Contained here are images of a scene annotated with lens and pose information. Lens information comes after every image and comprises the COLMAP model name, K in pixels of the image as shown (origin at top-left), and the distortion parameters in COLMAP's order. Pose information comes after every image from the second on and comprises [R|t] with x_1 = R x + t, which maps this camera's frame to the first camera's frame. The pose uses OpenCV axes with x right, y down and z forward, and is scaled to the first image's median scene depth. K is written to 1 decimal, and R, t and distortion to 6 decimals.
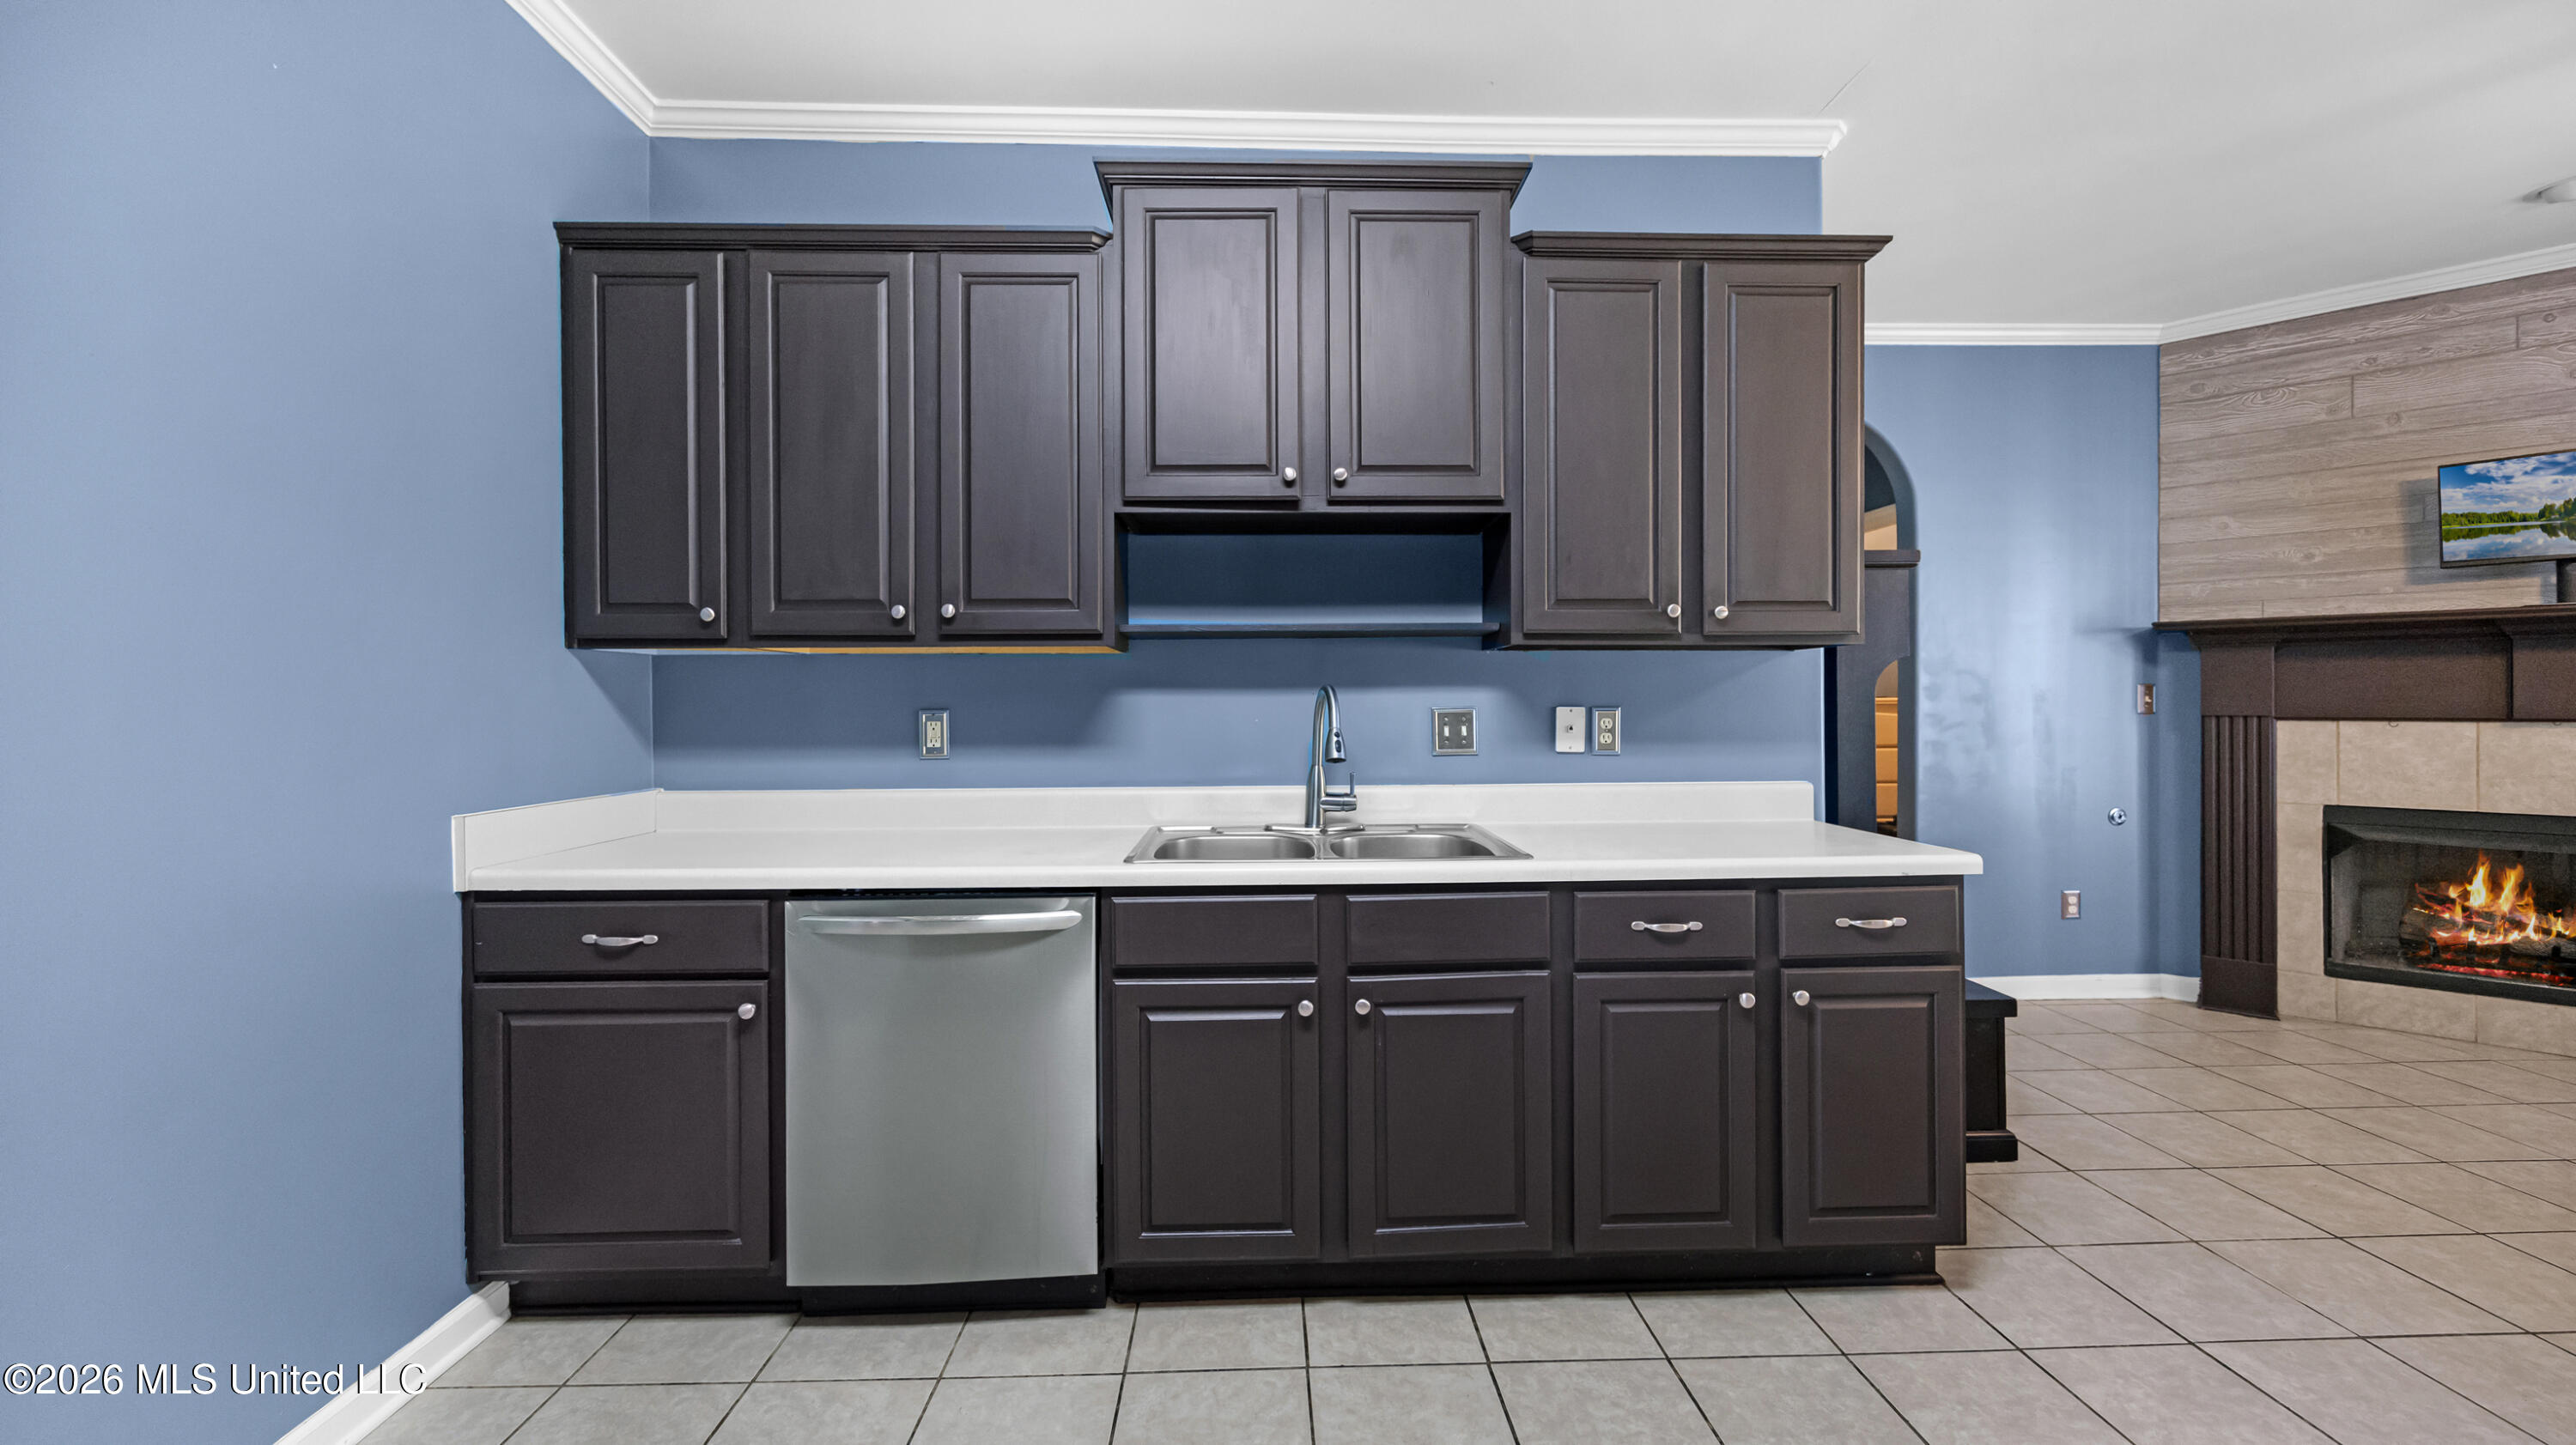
lens RADIAL K [[984.4, 0, 1290.5], [0, 984.4, 708.0], [0, 0, 1]] dist [-0.001220, 0.000546]
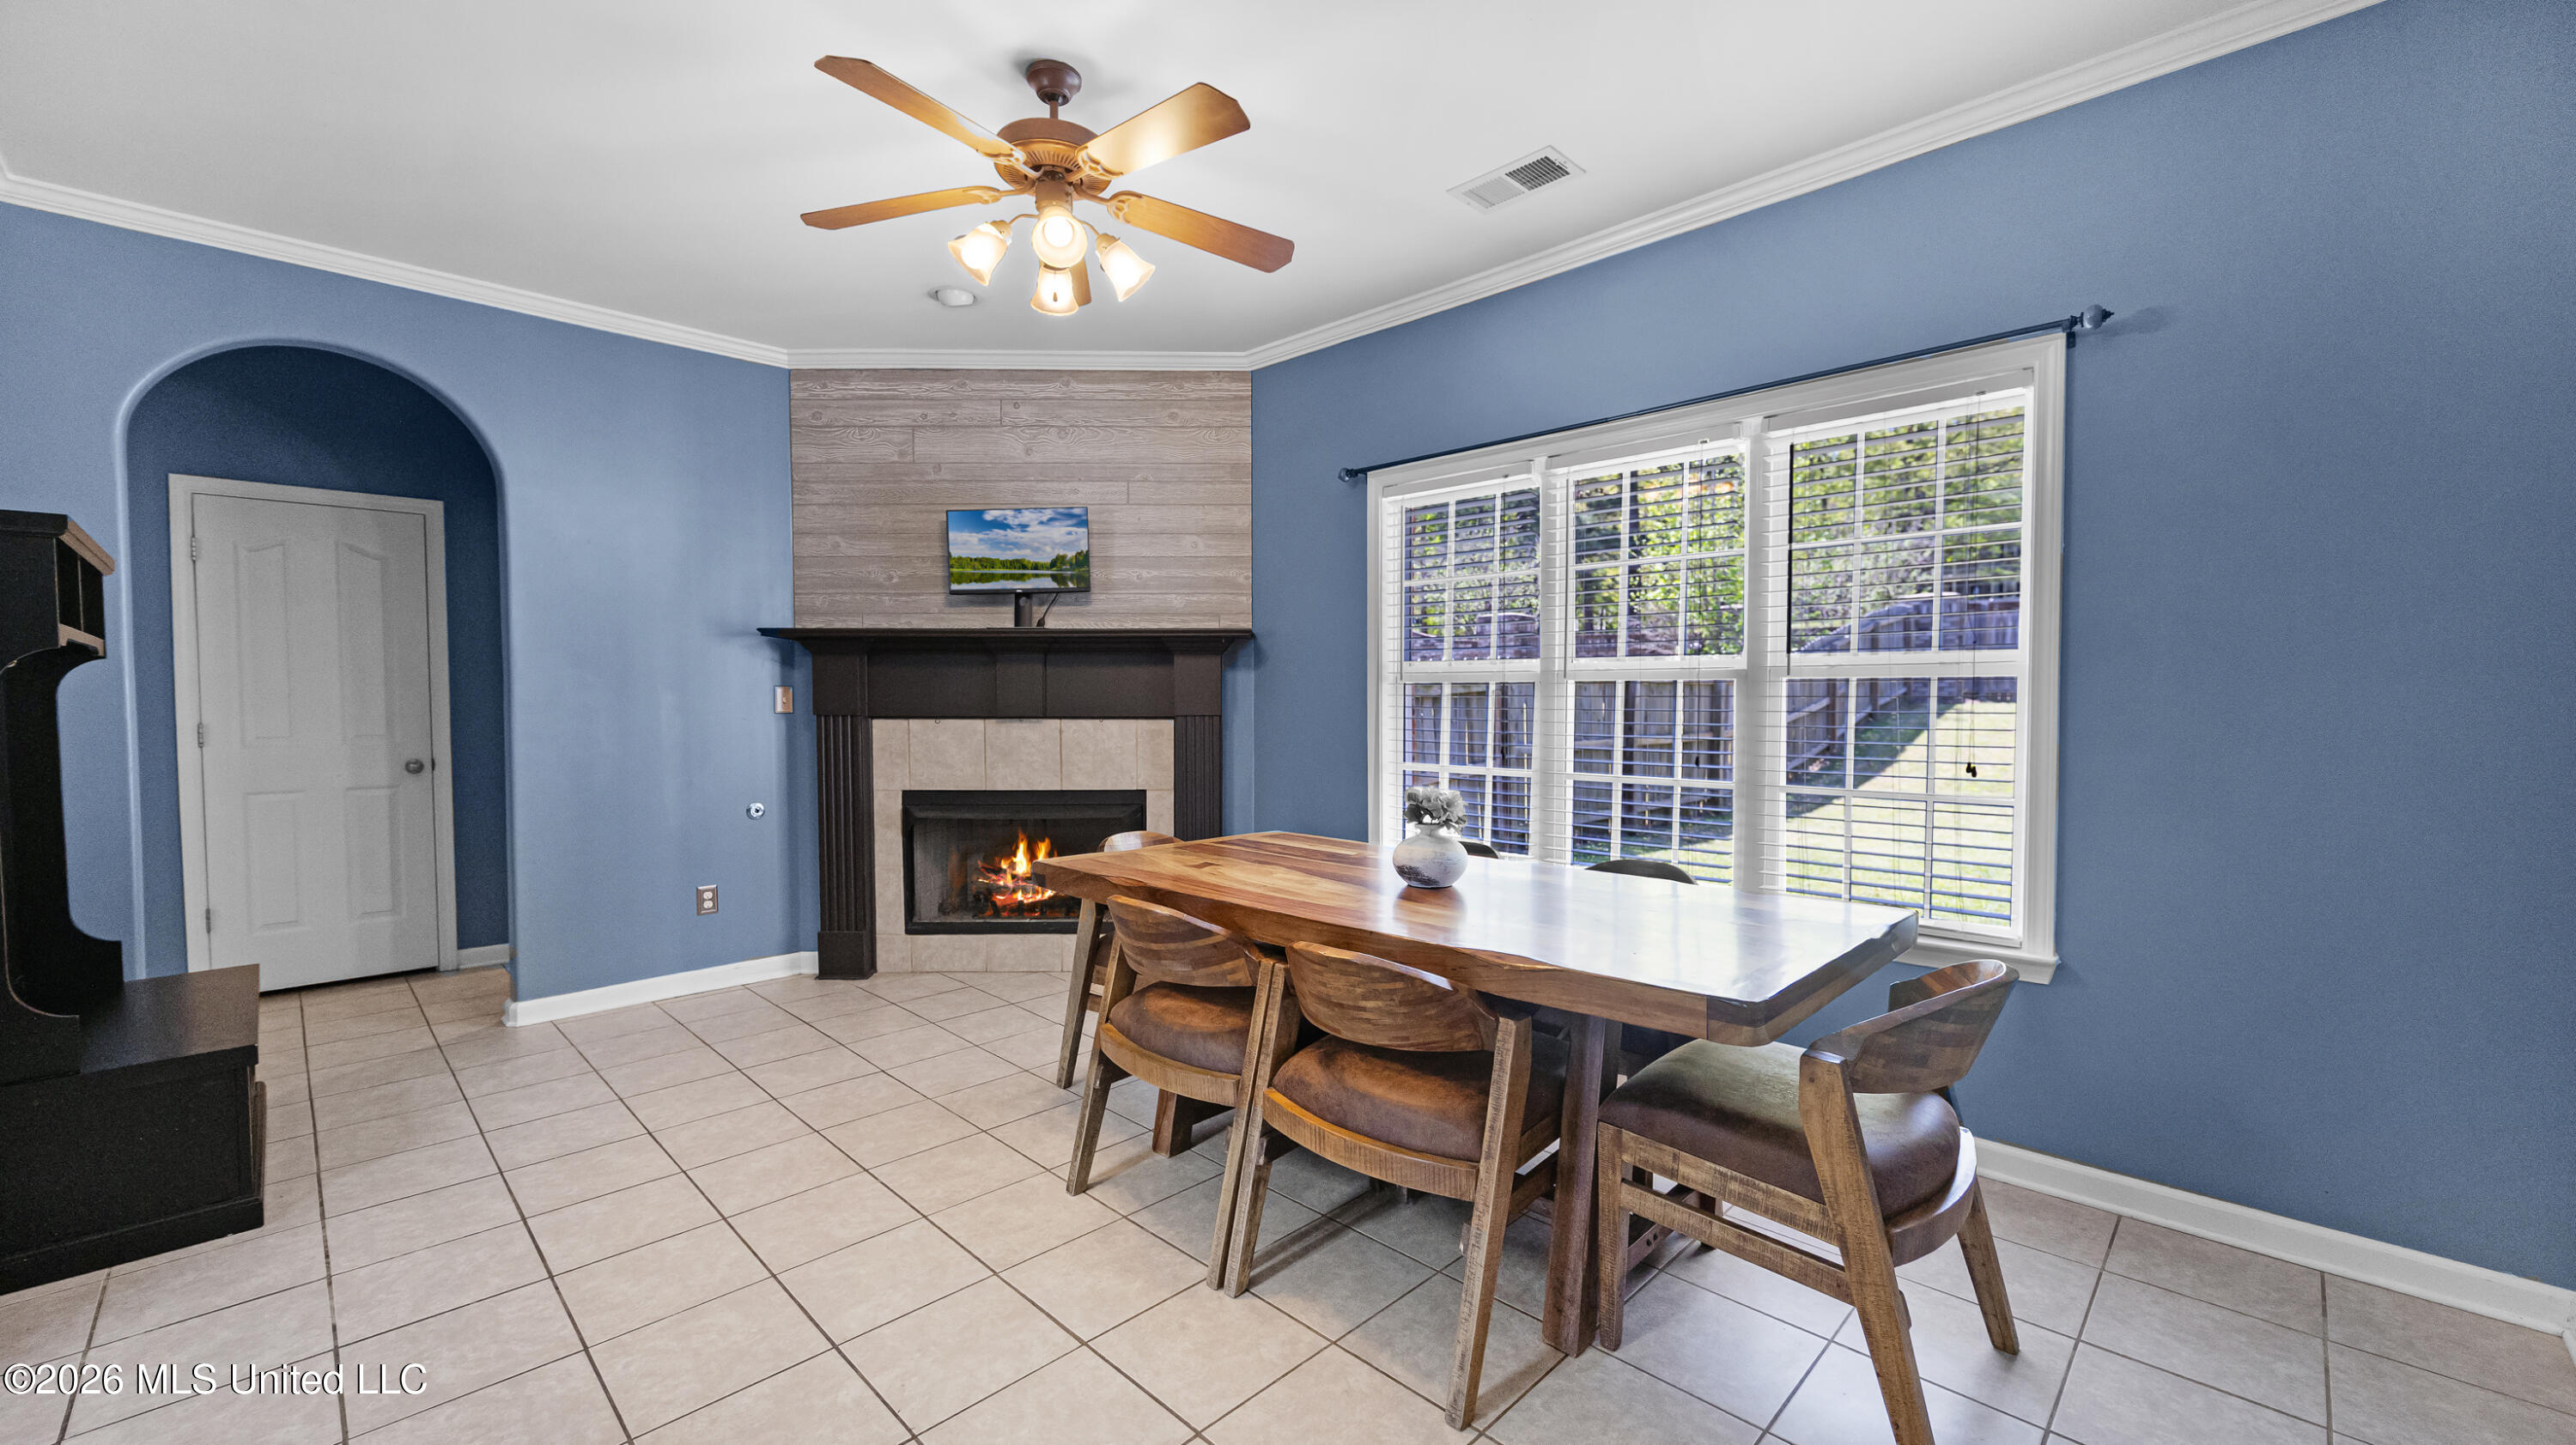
lens RADIAL K [[1014.5, 0, 1294.1], [0, 1014.5, 730.9], [0, 0, 1]] dist [-0.000277, -0.000063]
pose [[0.727596, -0.020115, 0.685711, 0.567197], [0.001829, 0.999623, 0.027383, -0.004956], [-0.686004, -0.018670, 0.727359, -0.205351]]
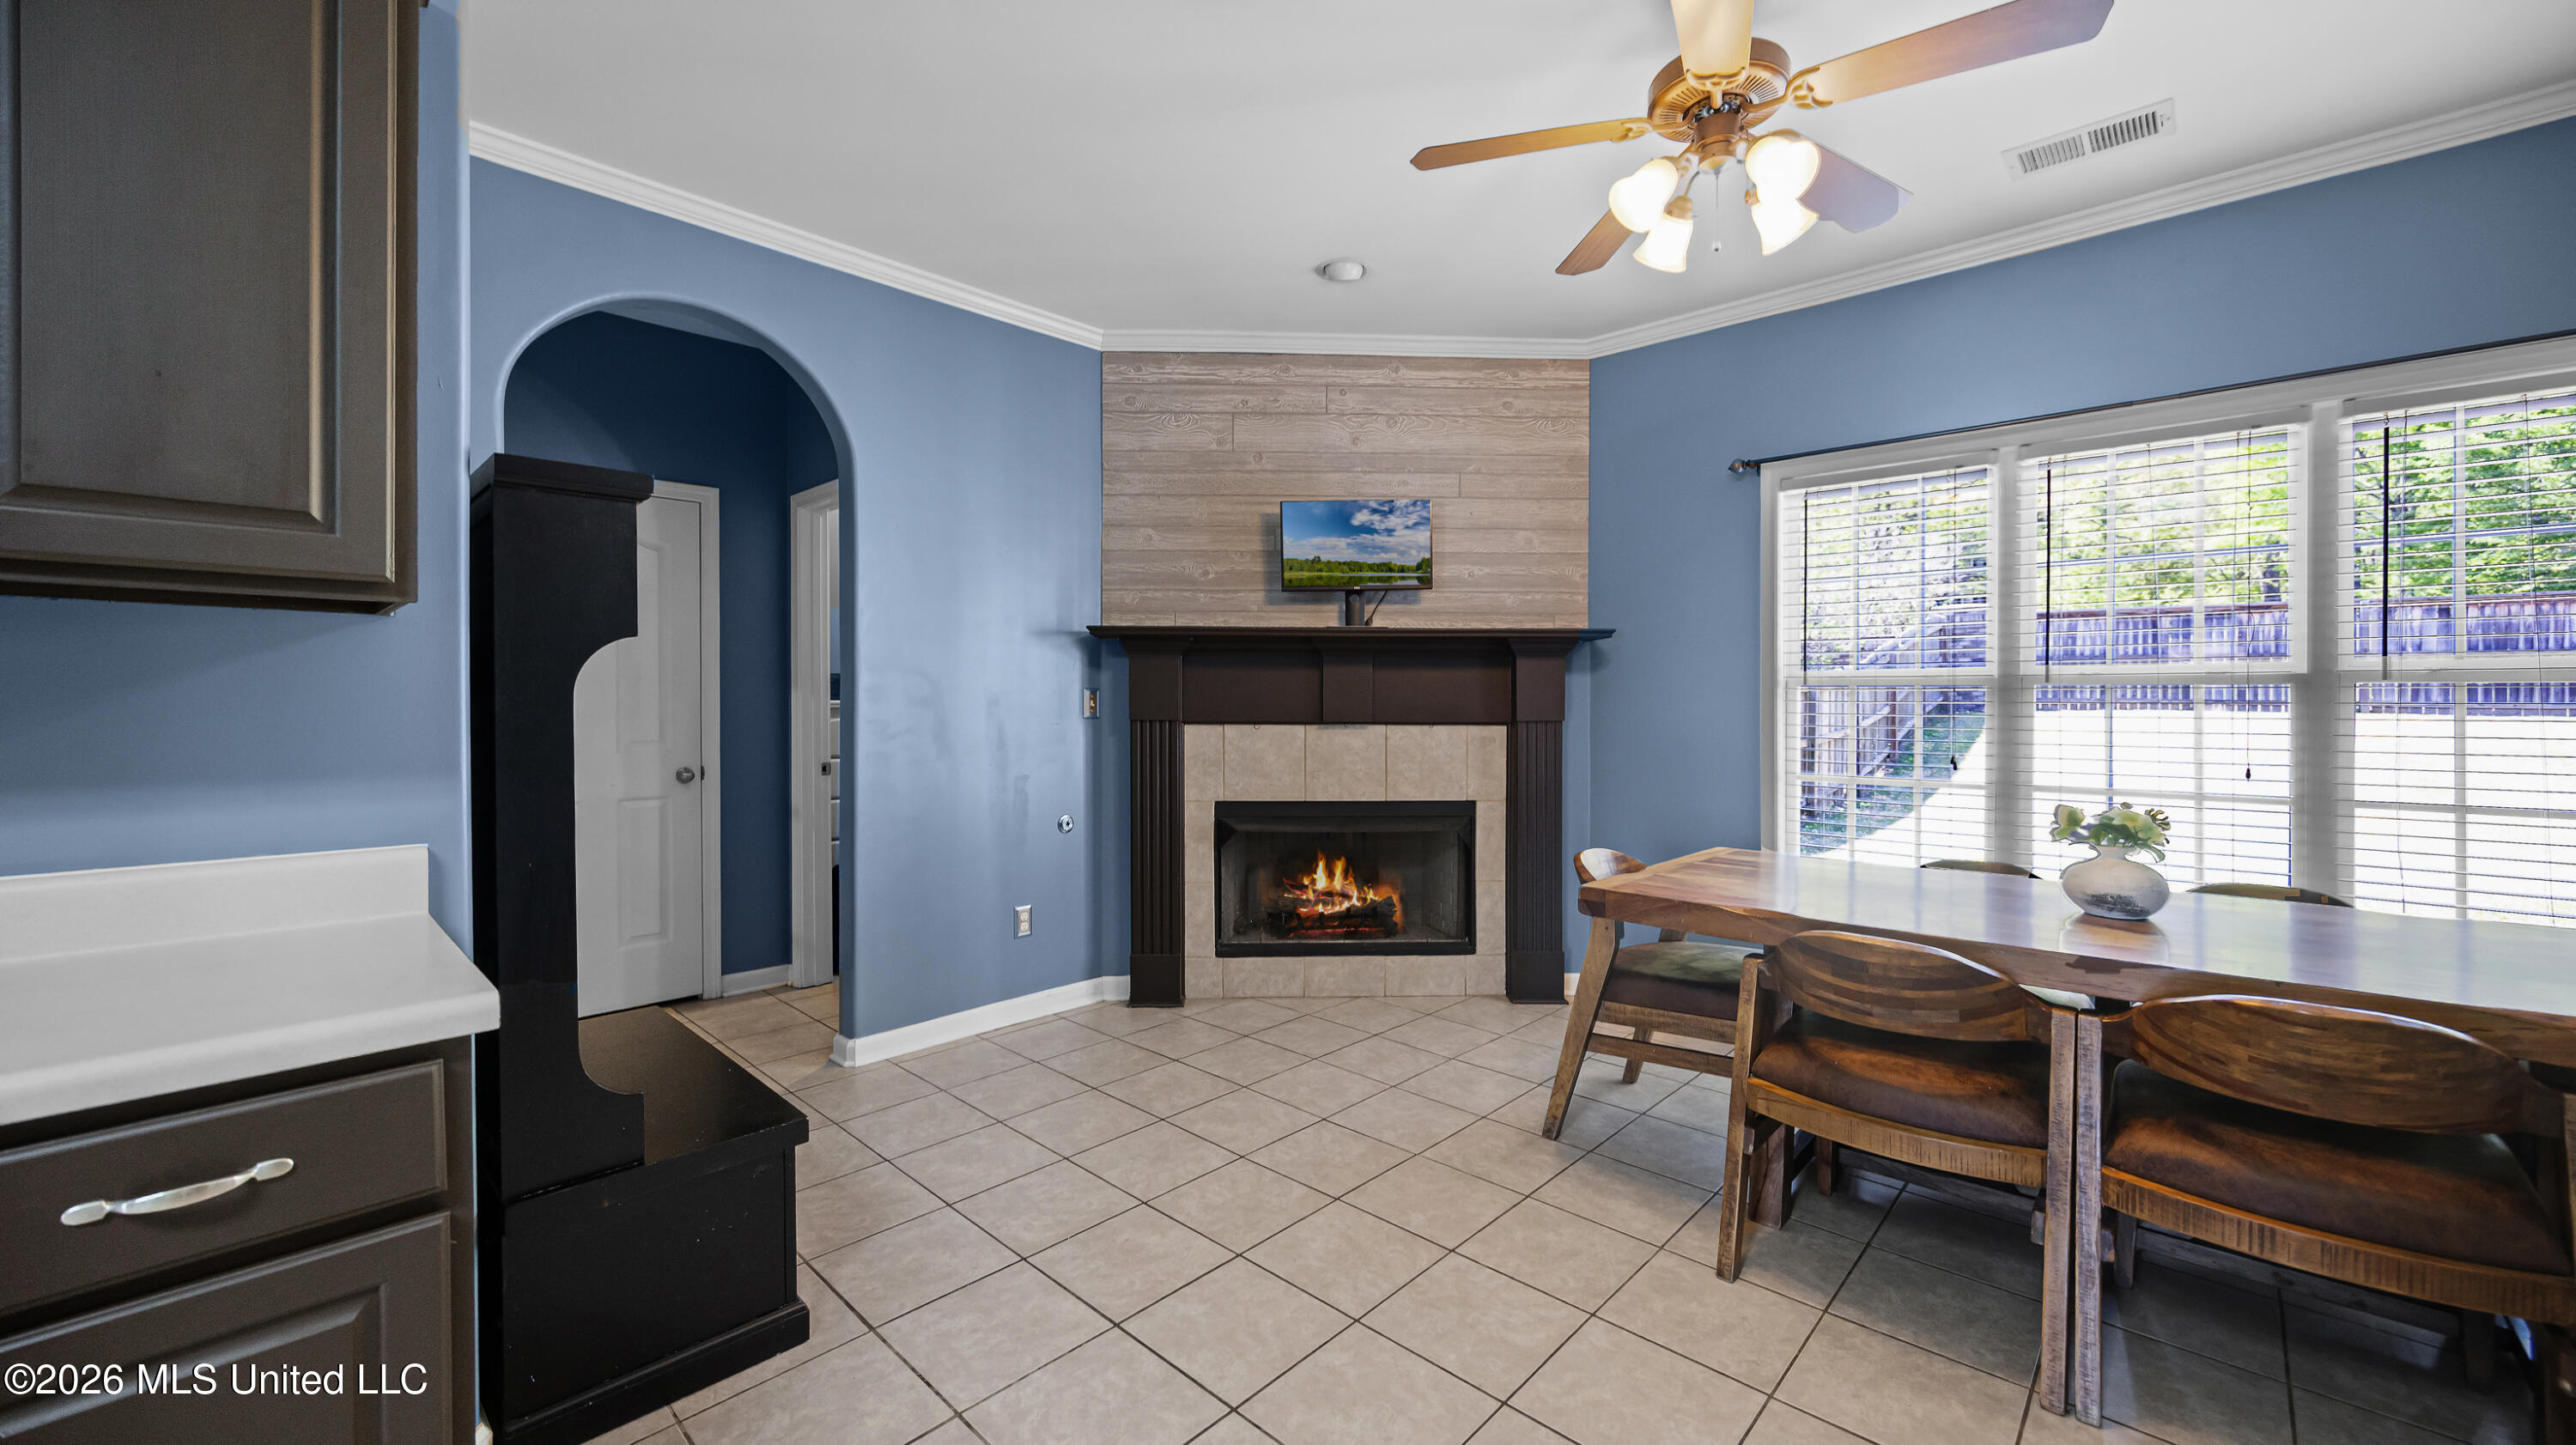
lens RADIAL K [[984.4, 0, 1290.5], [0, 984.4, 708.0], [0, 0, 1]] dist [-0.001220, 0.000546]
pose [[0.708105, 0.001336, 0.706105, 0.339957], [-0.000613, 0.999999, -0.001277, -0.003800], [-0.706106, 0.000472, 0.708106, 0.167189]]
